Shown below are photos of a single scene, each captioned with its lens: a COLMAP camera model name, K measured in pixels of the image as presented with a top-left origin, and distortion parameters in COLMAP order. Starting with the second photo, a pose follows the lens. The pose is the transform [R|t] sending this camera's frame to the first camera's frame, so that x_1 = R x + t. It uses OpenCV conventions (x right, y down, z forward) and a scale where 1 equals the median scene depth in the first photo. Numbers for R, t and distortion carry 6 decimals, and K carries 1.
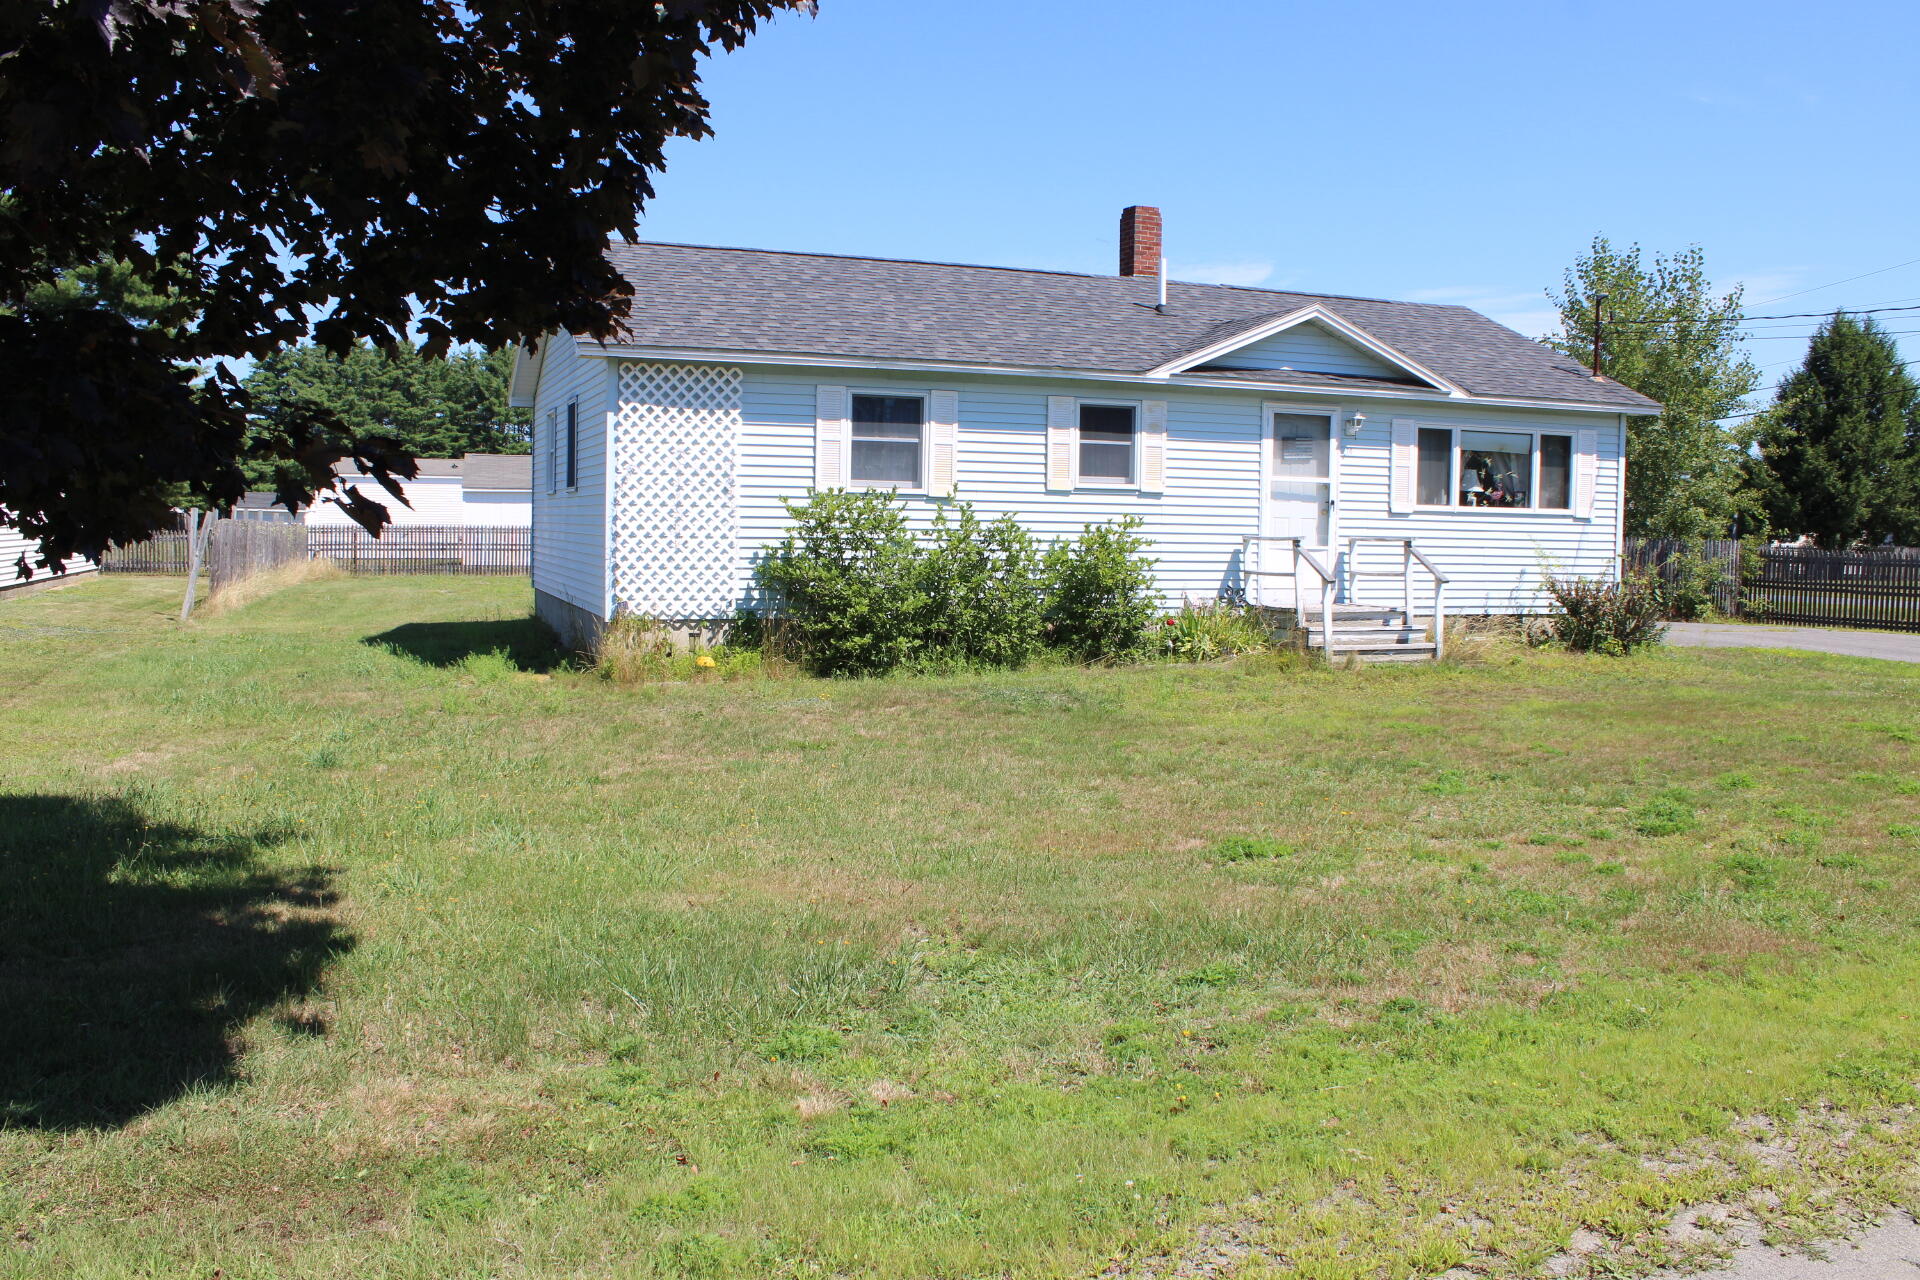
lens RADIAL K [[1595.4, 0, 960.0], [0, 1595.4, 640.0], [0, 0, 1]] dist [-0.170910, 0.155788]
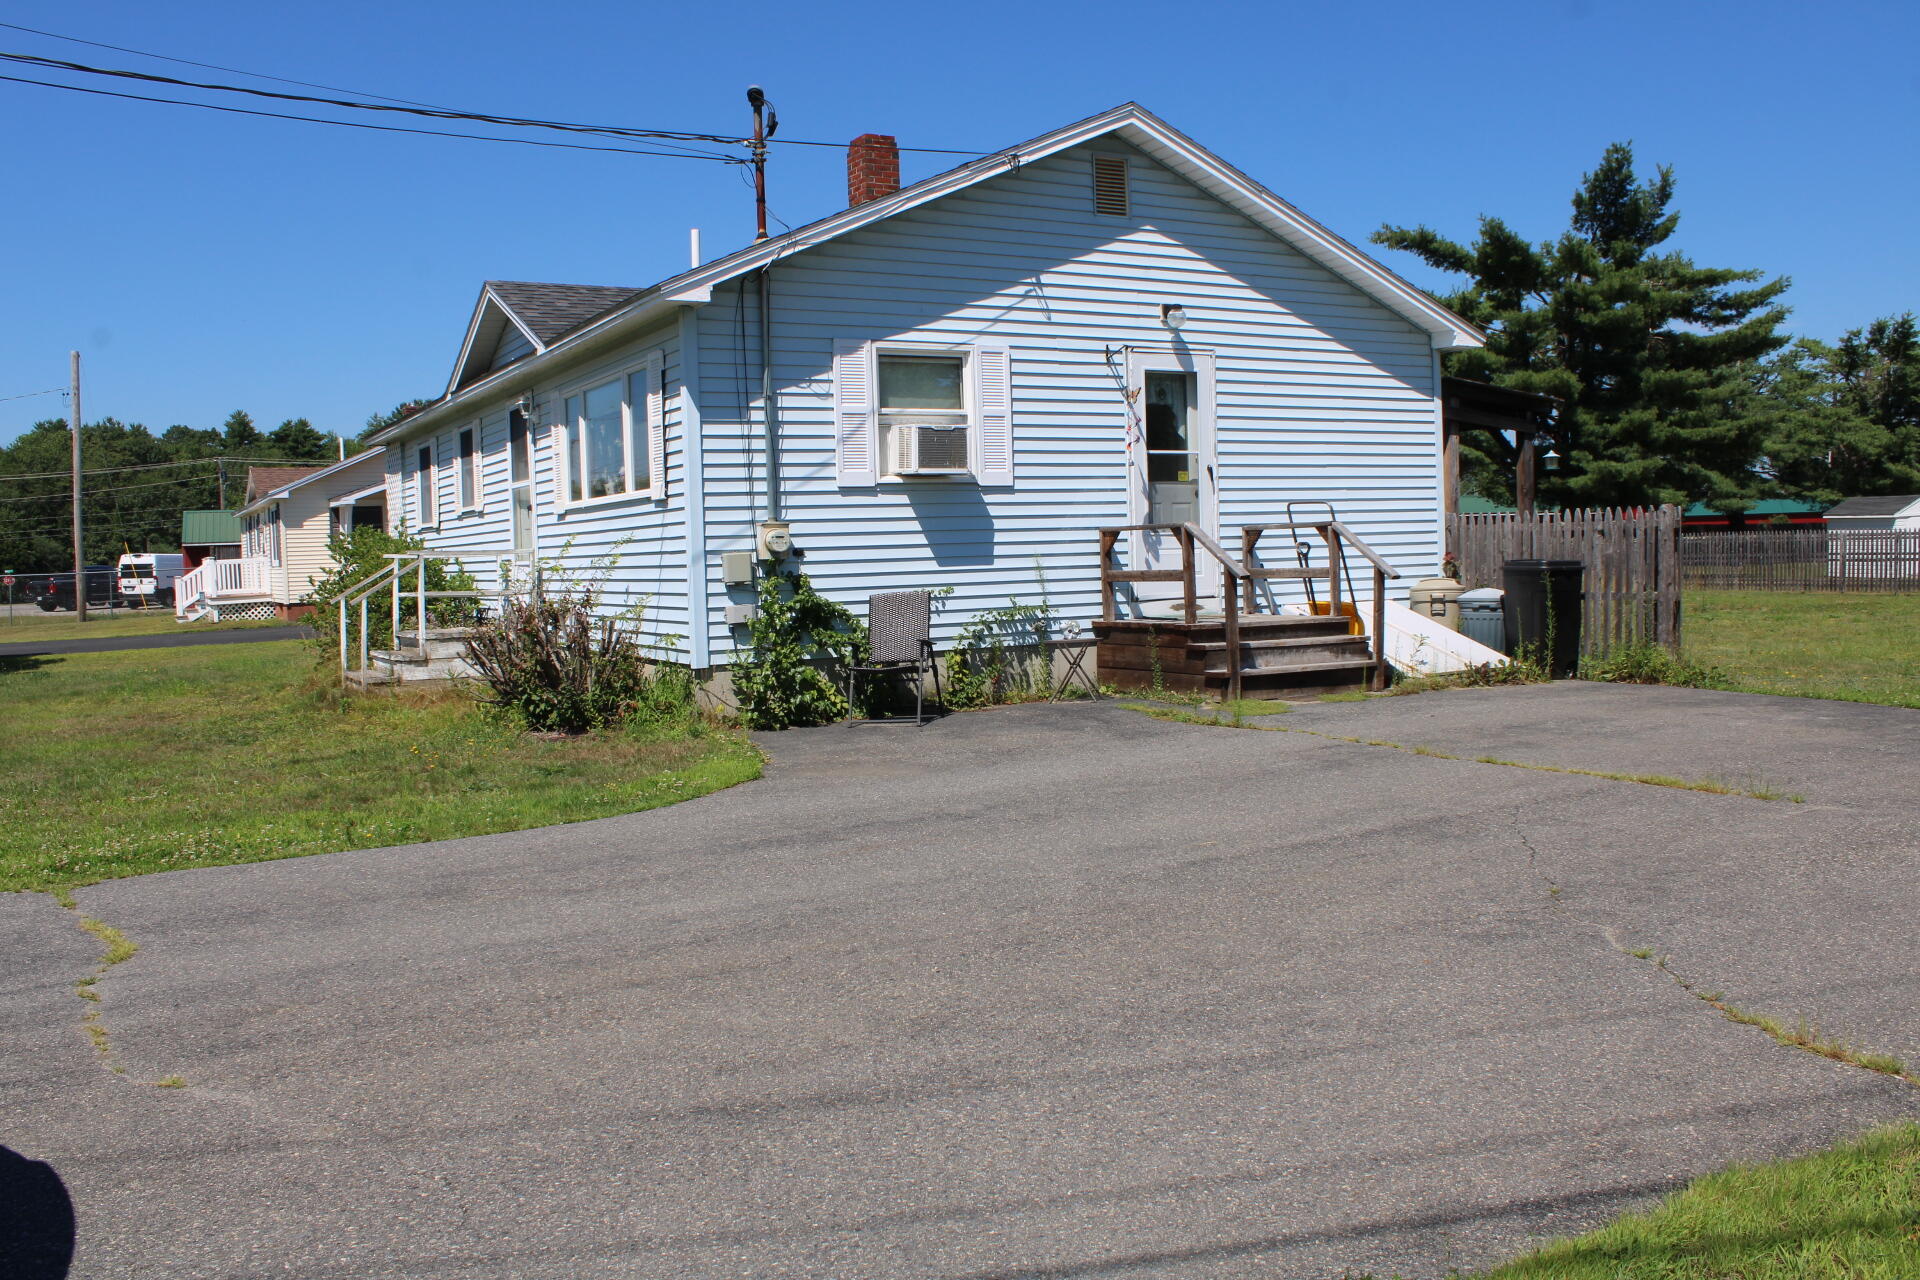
lens RADIAL K [[1595.4, 0, 960.0], [0, 1595.4, 640.0], [0, 0, 1]] dist [-0.170910, 0.155788]
pose [[0.151420, 0.034221, -0.987877, 1.091706], [-0.040767, 0.998766, 0.028349, -0.050141], [0.987628, 0.035981, 0.152628, 1.097072]]
